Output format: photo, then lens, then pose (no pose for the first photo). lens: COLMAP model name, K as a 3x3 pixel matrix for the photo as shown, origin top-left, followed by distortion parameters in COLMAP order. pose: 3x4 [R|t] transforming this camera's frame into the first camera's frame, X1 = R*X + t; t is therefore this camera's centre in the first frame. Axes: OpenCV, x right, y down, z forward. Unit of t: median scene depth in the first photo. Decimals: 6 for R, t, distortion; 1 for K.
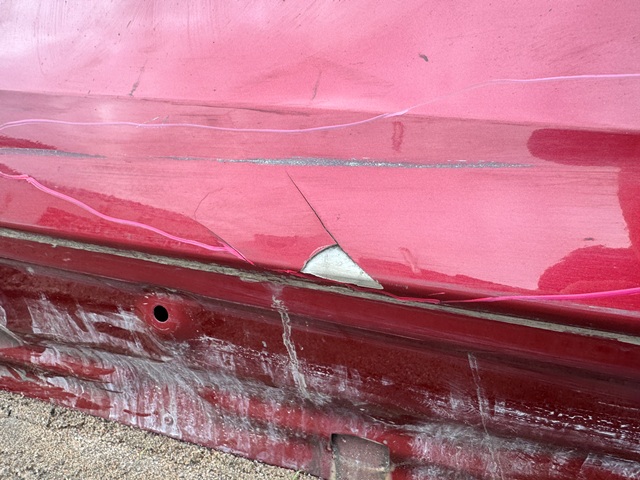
lens RADIAL K [[459.3, 0, 274.5], [0, 459.3, 244.6], [0, 0, 1]] dist [0.026790, -0.052997]
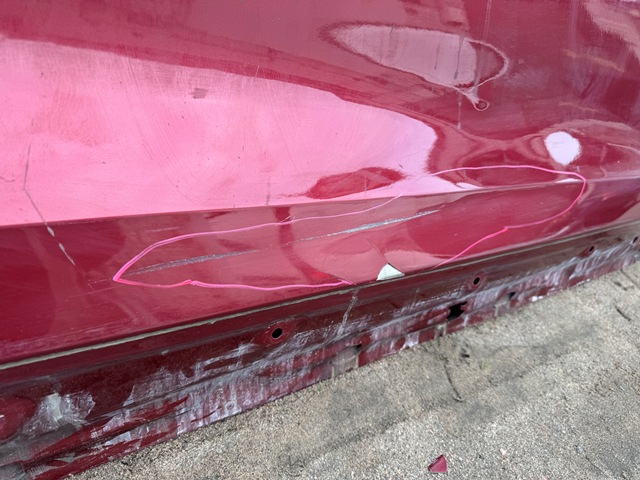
lens RADIAL K [[459.3, 0, 324.4], [0, 459.3, 246.6], [0, 0, 1]] dist [0.026790, -0.052997]
pose [[0.583969, -0.298667, 0.754837, -0.971591], [0.122311, 0.951615, 0.281902, -0.425399], [-0.802509, -0.072297, 0.592244, 0.001553]]
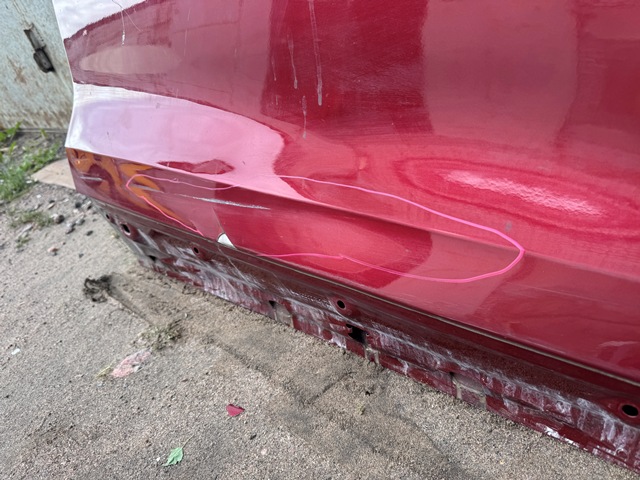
lens RADIAL K [[459.3, 0, 323.6], [0, 459.3, 242.5], [0, 0, 1]] dist [0.026790, -0.052997]
pose [[0.933005, 0.008324, -0.359768, 1.034324], [0.076837, 0.972071, 0.221754, -0.313287], [0.351565, -0.234541, 0.906307, -0.796904]]
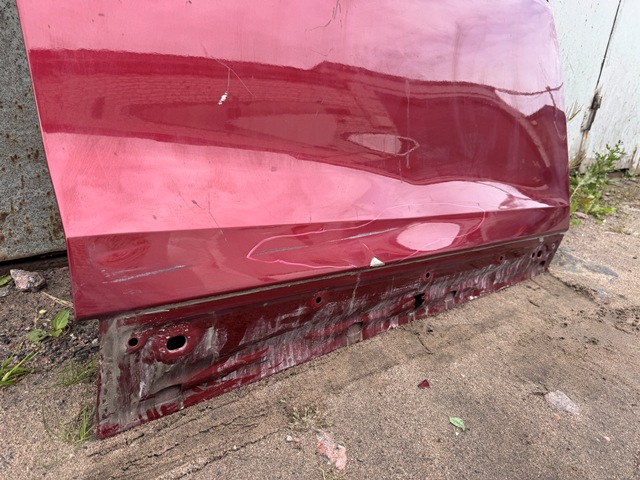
lens RADIAL K [[459.3, 0, 324.5], [0, 459.3, 243.3], [0, 0, 1]] dist [0.026790, -0.052997]
pose [[0.477831, -0.182868, 0.859207, -1.930140], [0.217142, 0.972328, 0.086184, -0.303626], [-0.851191, 0.145389, 0.504317, -0.308058]]
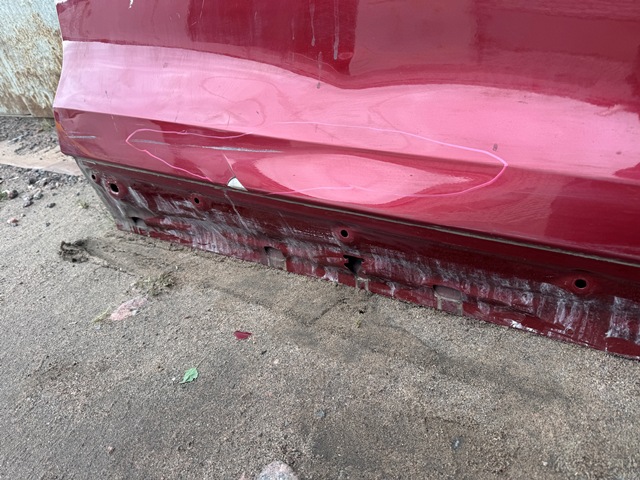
lens RADIAL K [[459.3, 0, 315.3], [0, 459.3, 248.4], [0, 0, 1]] dist [0.026790, -0.052997]
pose [[0.976078, 0.011360, -0.217123, 0.825068], [0.037007, 0.975381, 0.217397, -0.111873], [0.214247, -0.220232, 0.951628, -1.195982]]
